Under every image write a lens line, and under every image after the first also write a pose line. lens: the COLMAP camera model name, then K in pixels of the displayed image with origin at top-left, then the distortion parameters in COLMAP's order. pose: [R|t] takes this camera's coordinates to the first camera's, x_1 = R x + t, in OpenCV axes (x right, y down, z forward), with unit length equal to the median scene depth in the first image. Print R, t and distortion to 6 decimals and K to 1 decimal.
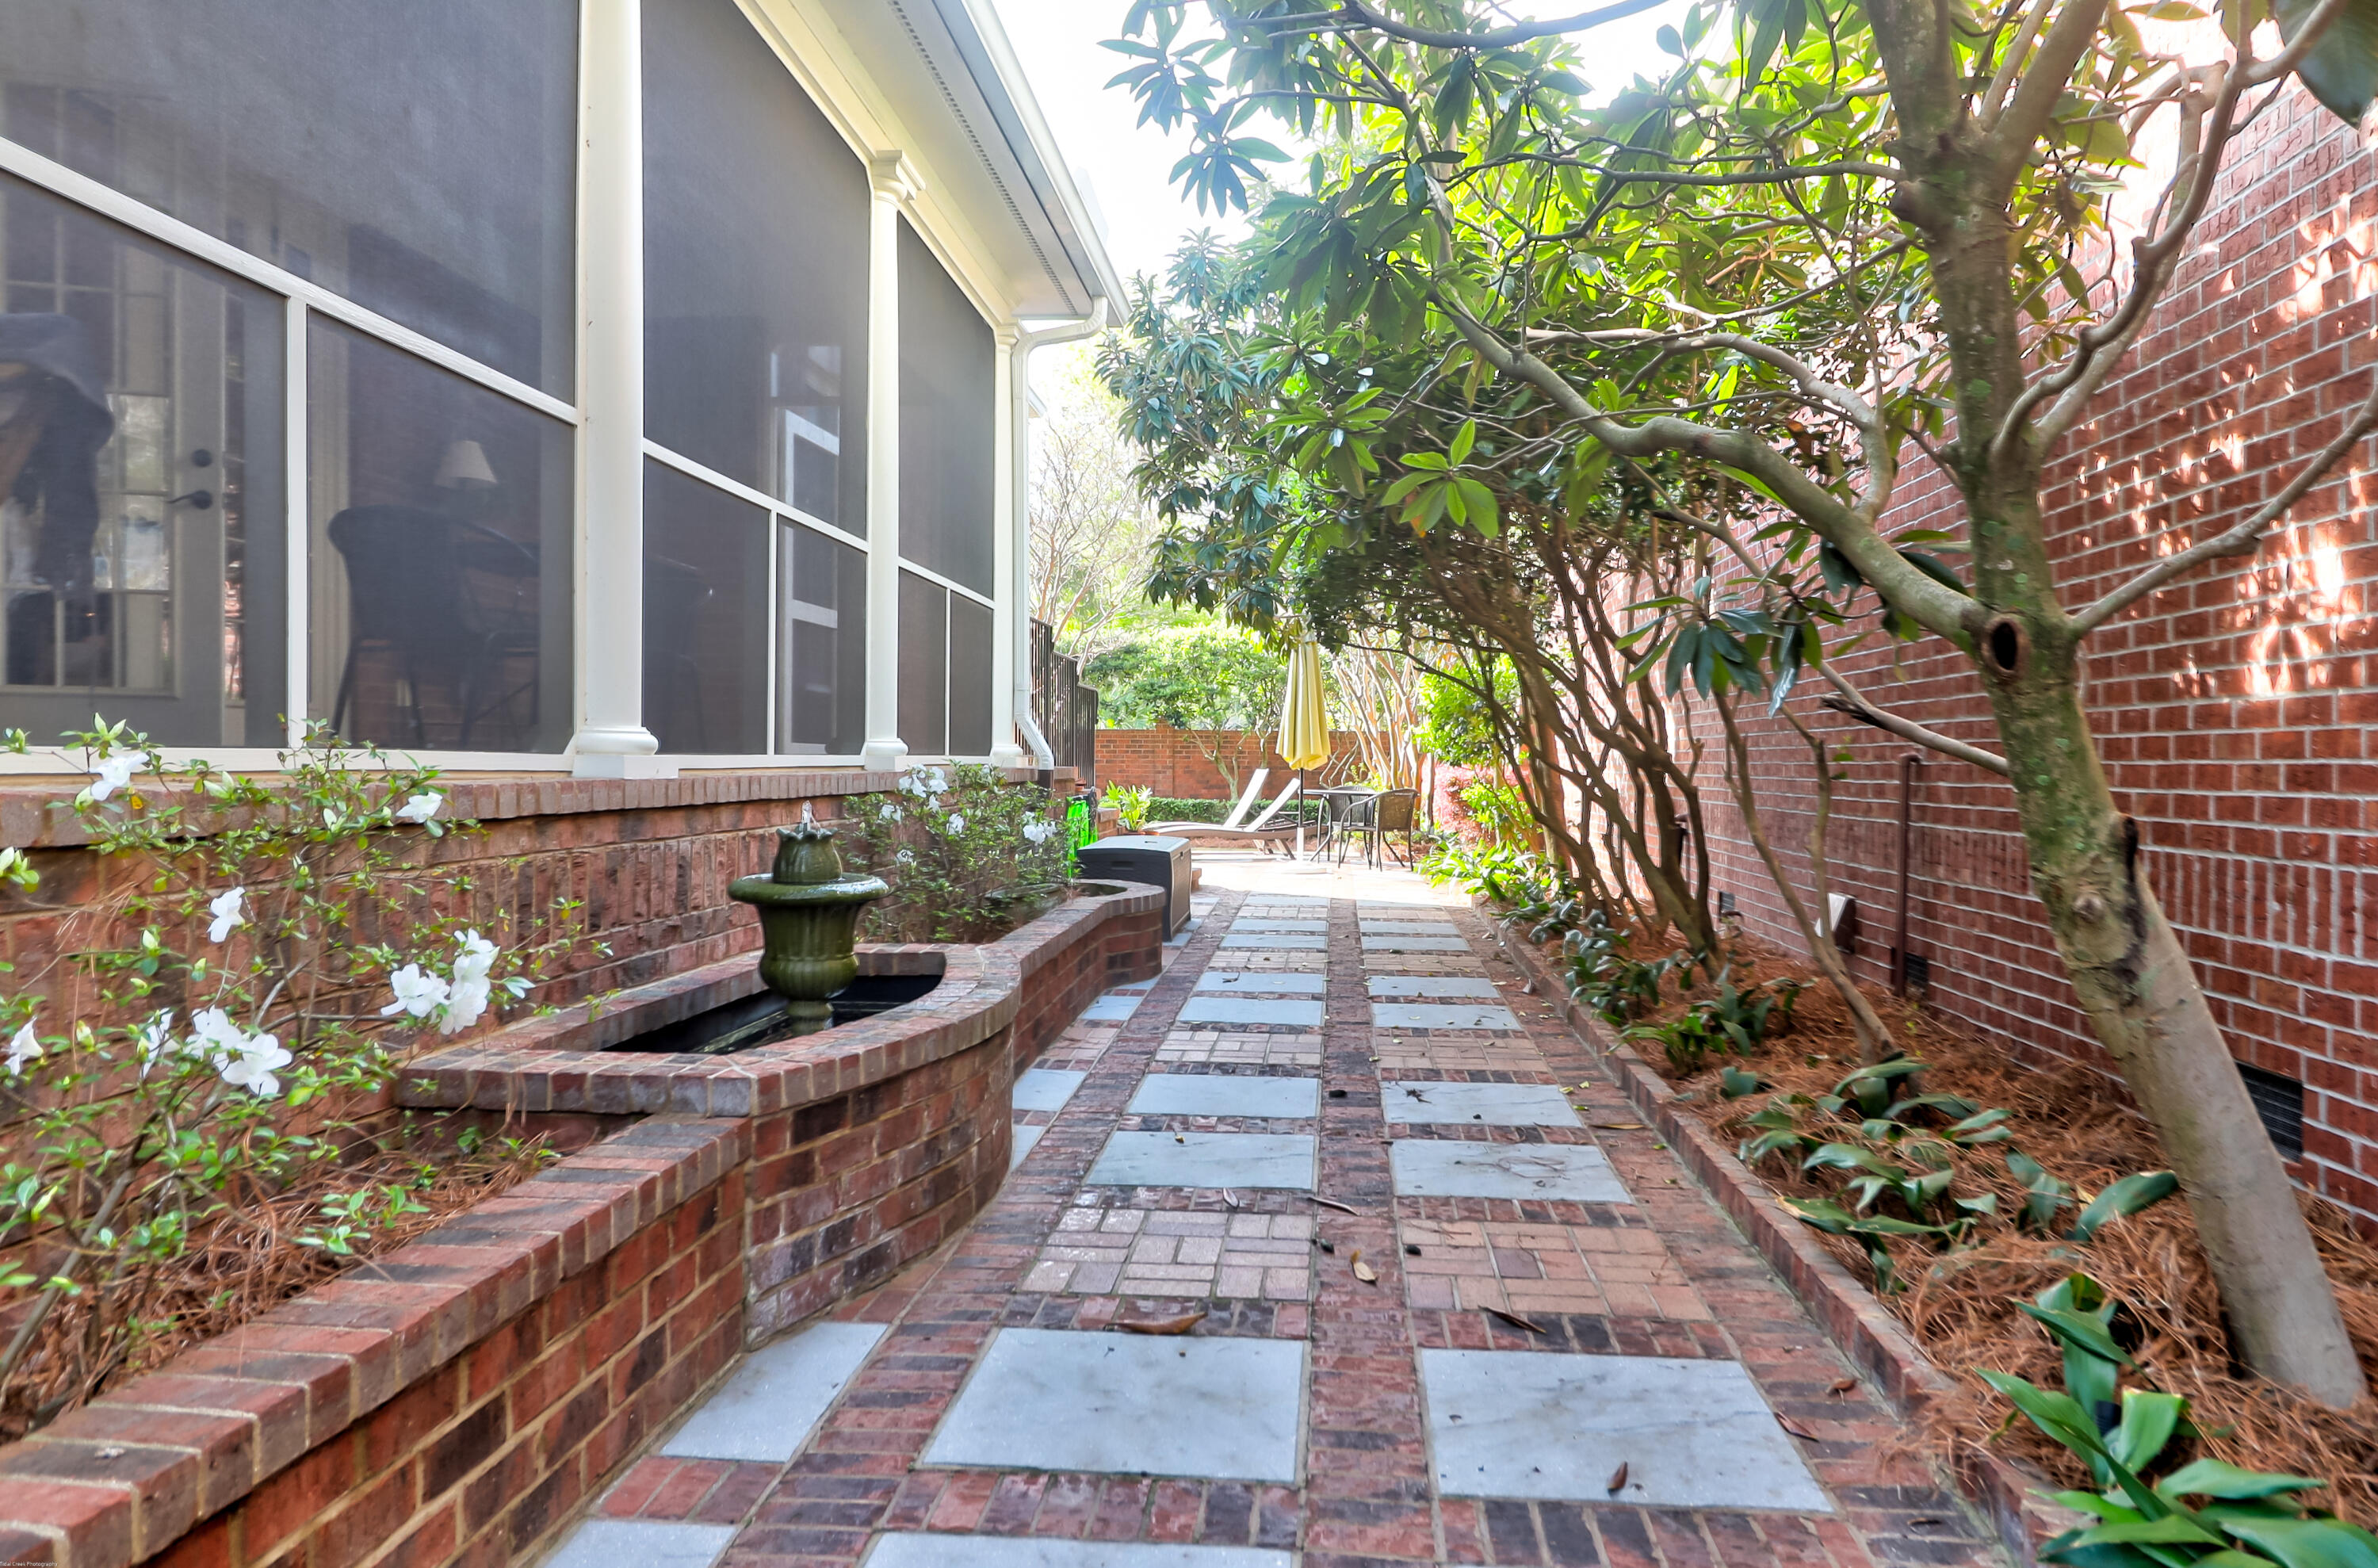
lens RADIAL K [[1653.0, 0, 1191.1], [0, 1653.0, 784.2], [0, 0, 1]] dist [0.006519, -0.000842]
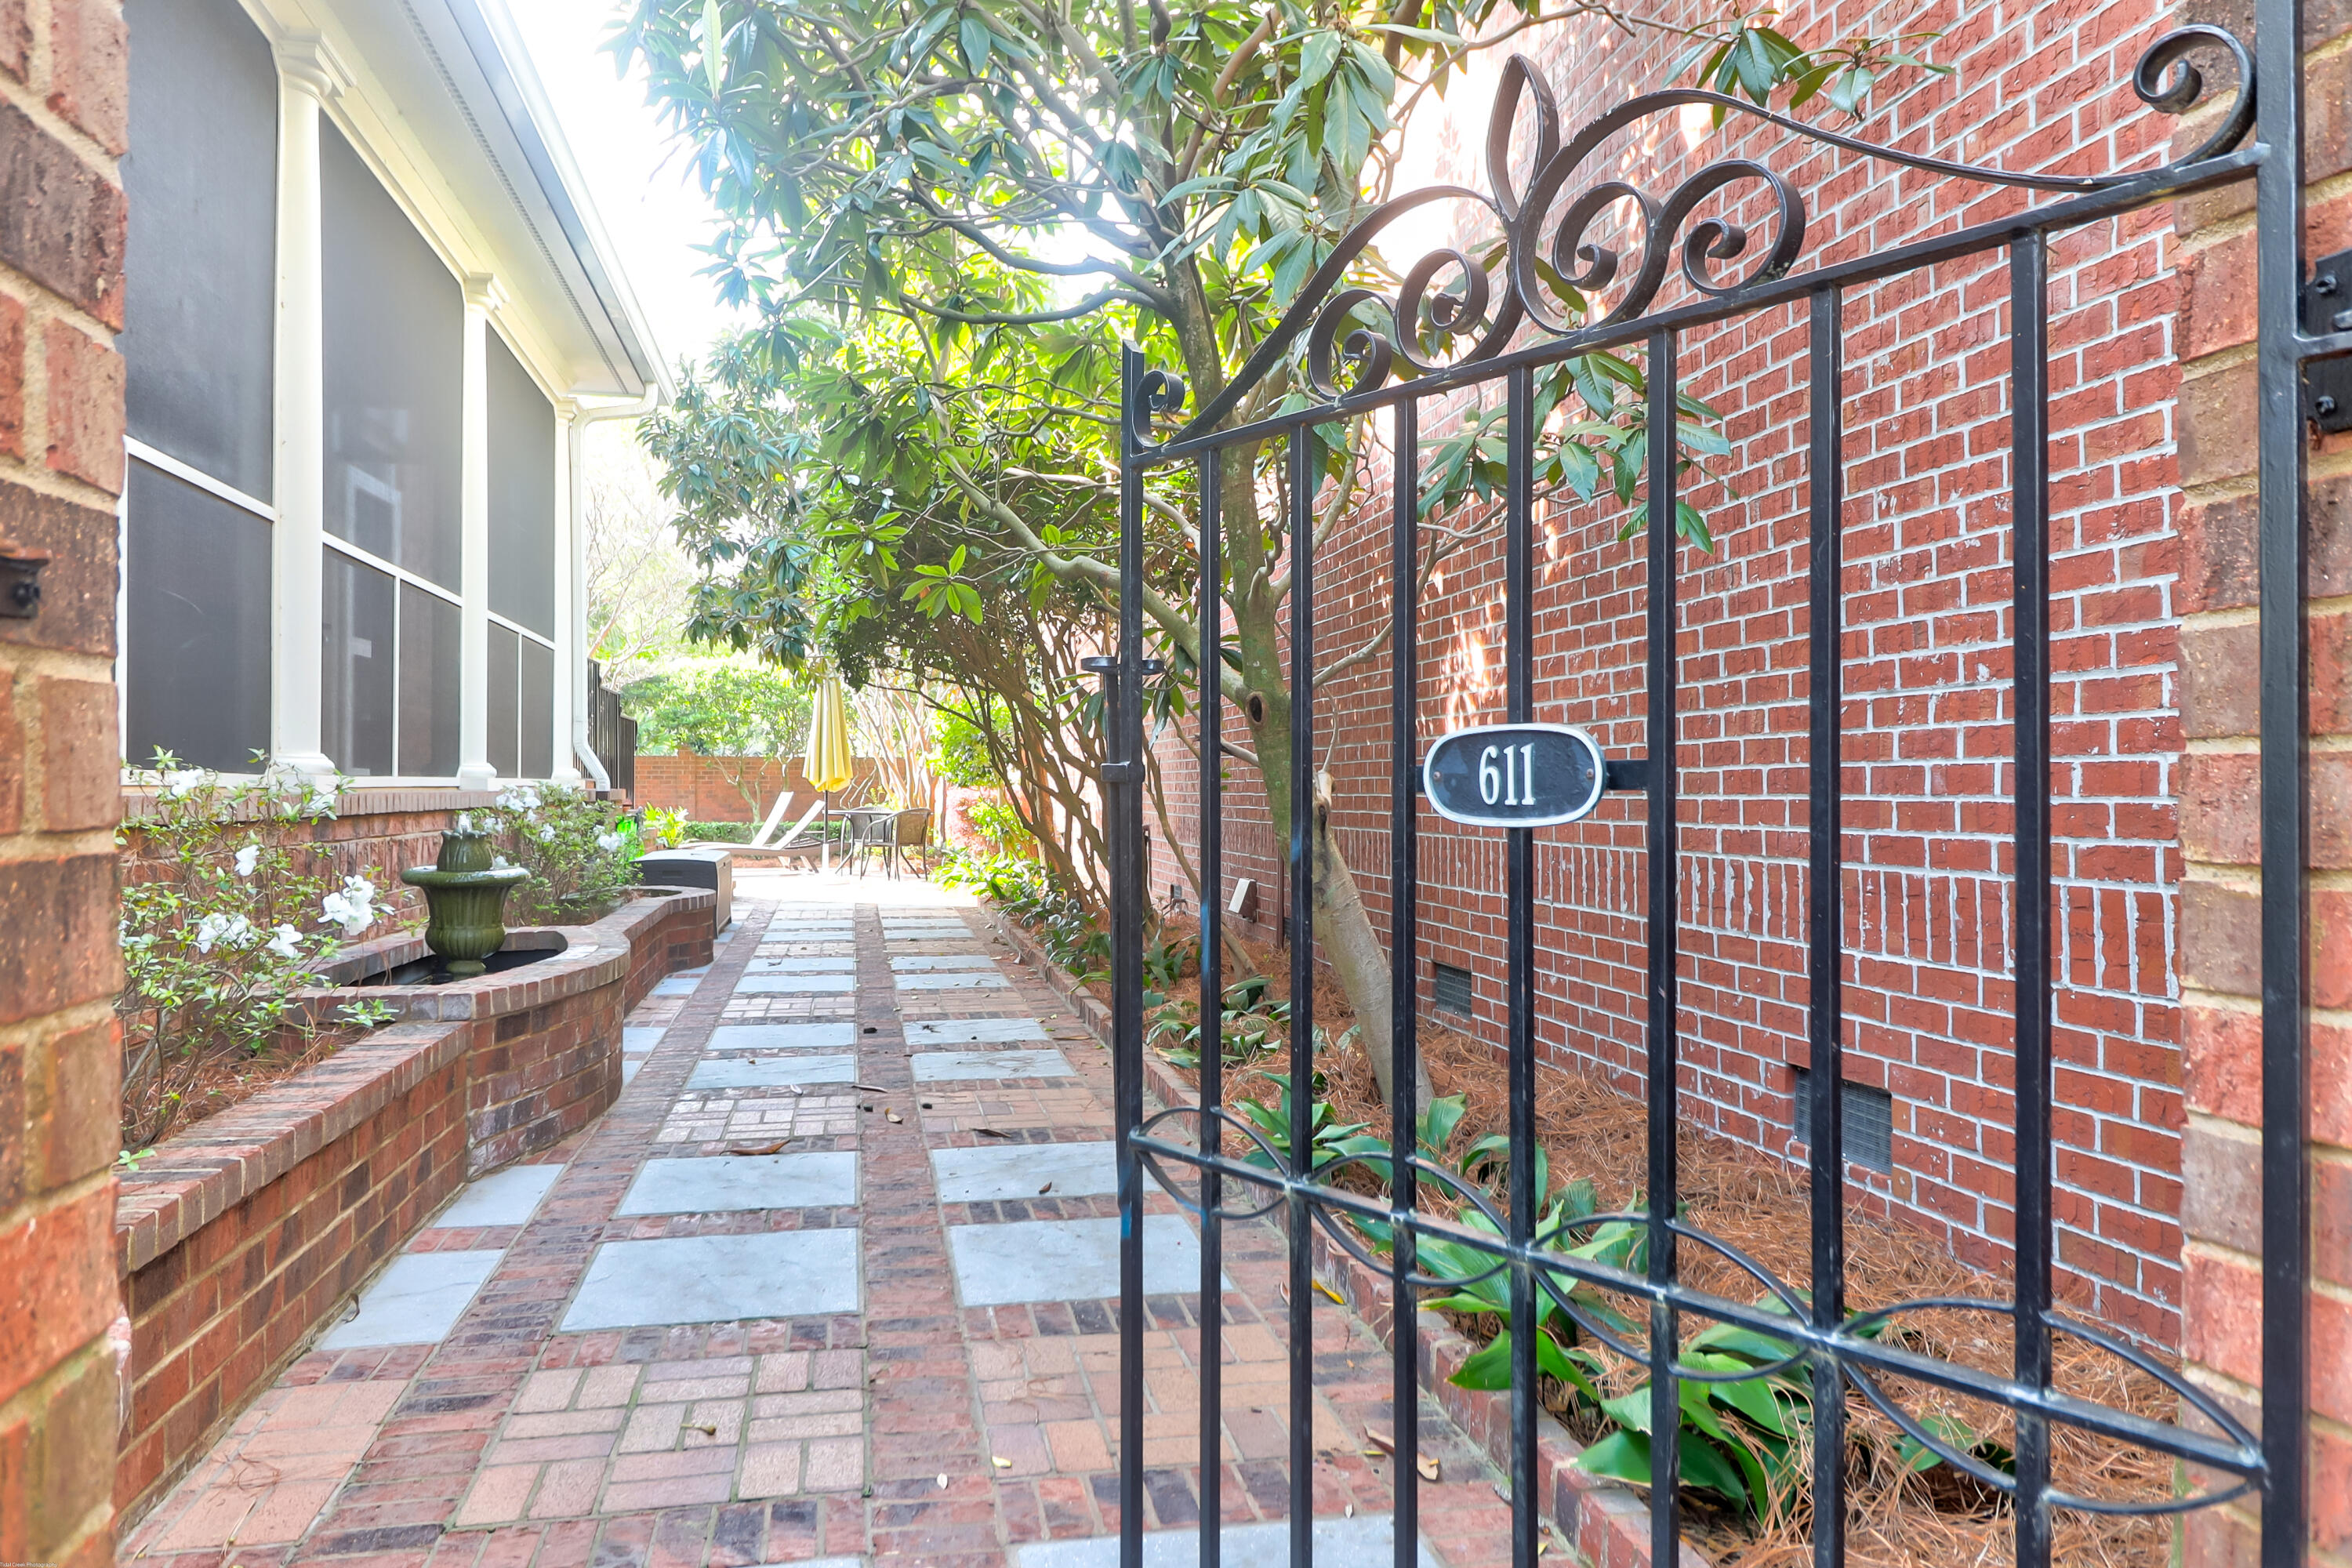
lens RADIAL K [[1576.6, 0, 1183.0], [0, 1576.6, 786.6], [0, 0, 1]] dist [0.007758, -0.002841]
pose [[0.957032, -0.005435, 0.289932, -0.037429], [0.009418, 0.999879, -0.012343, 0.009758], [-0.289830, 0.014544, 0.956968, -0.291079]]
